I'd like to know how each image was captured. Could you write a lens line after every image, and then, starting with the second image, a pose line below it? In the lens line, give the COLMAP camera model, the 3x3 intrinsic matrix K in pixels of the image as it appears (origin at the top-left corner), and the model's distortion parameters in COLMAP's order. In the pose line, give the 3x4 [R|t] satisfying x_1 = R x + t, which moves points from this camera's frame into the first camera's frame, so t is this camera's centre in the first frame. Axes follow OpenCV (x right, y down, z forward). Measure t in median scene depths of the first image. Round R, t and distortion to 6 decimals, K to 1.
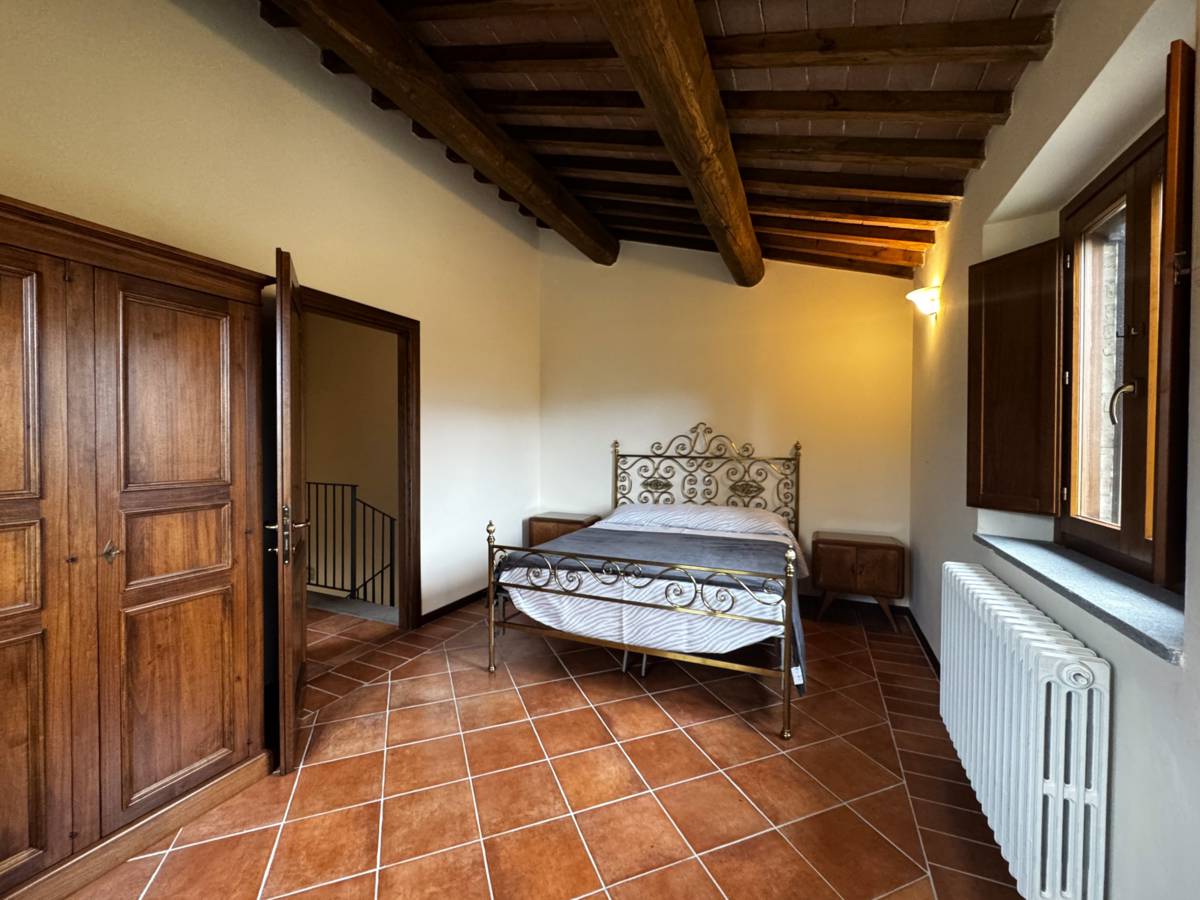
lens RADIAL K [[484.9, 0, 571.9], [0, 484.9, 451.6], [0, 0, 1]] dist [-0.000630, -0.000181]
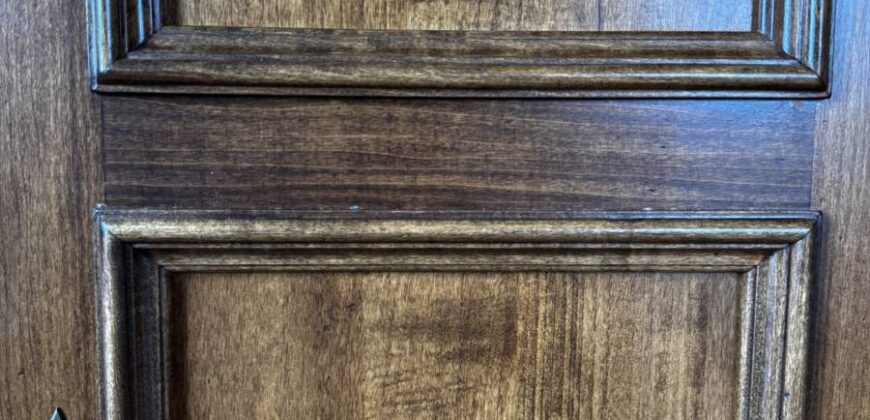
lens RADIAL K [[614.2, 0, 435.2], [0, 614.2, 209.0], [0, 0, 1]] dist [0.058933, -0.059384]
pose [[0.421057, 0.067117, -0.904547, -0.470553], [-0.018785, 0.997690, 0.065284, 0.060780], [0.906839, -0.010497, 0.421345, 0.389711]]
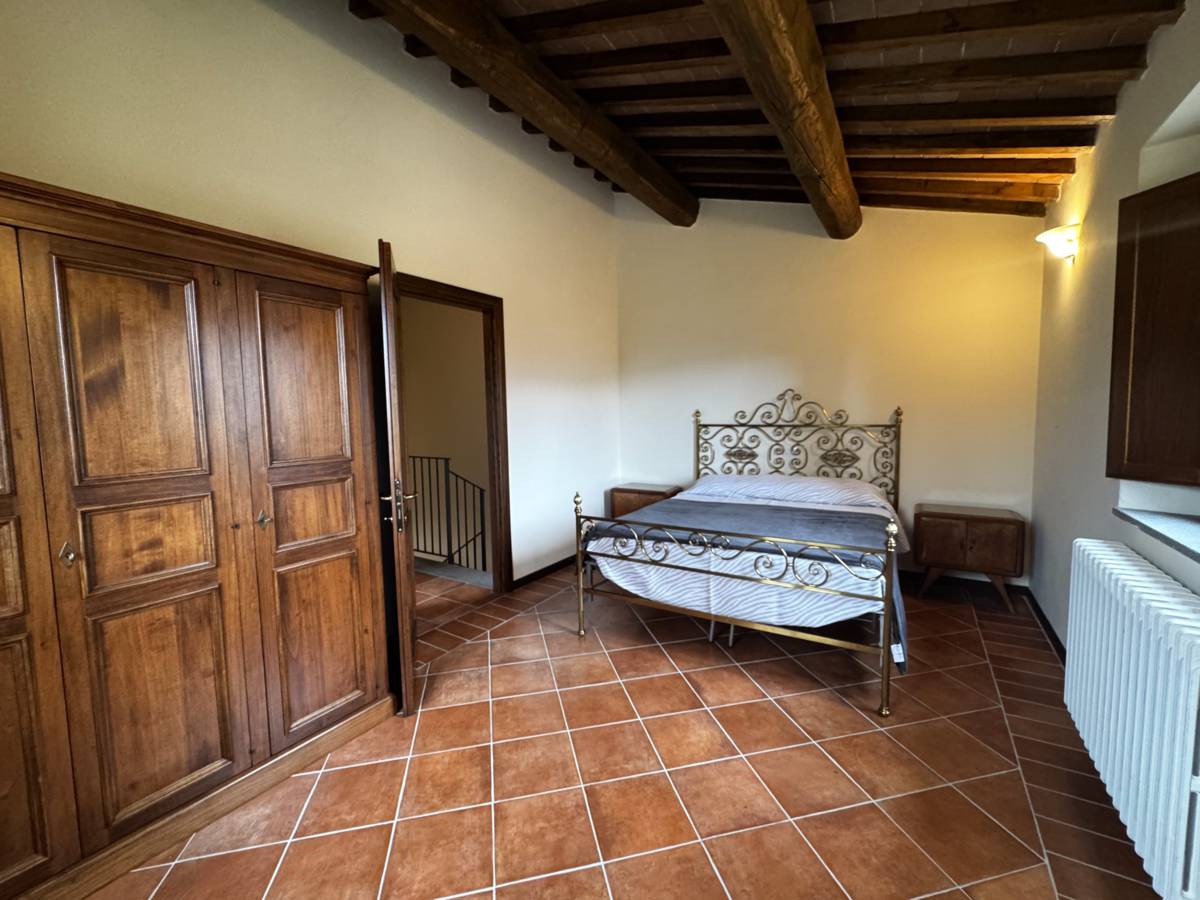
lens RADIAL K [[484.9, 0, 580.7], [0, 484.9, 449.2], [0, 0, 1]] dist [-0.000630, -0.000181]
pose [[0.989725, -0.010711, -0.142582, -0.016904], [0.018592, 0.998365, 0.054053, -0.005692], [0.141770, -0.056149, 0.988306, -0.017508]]
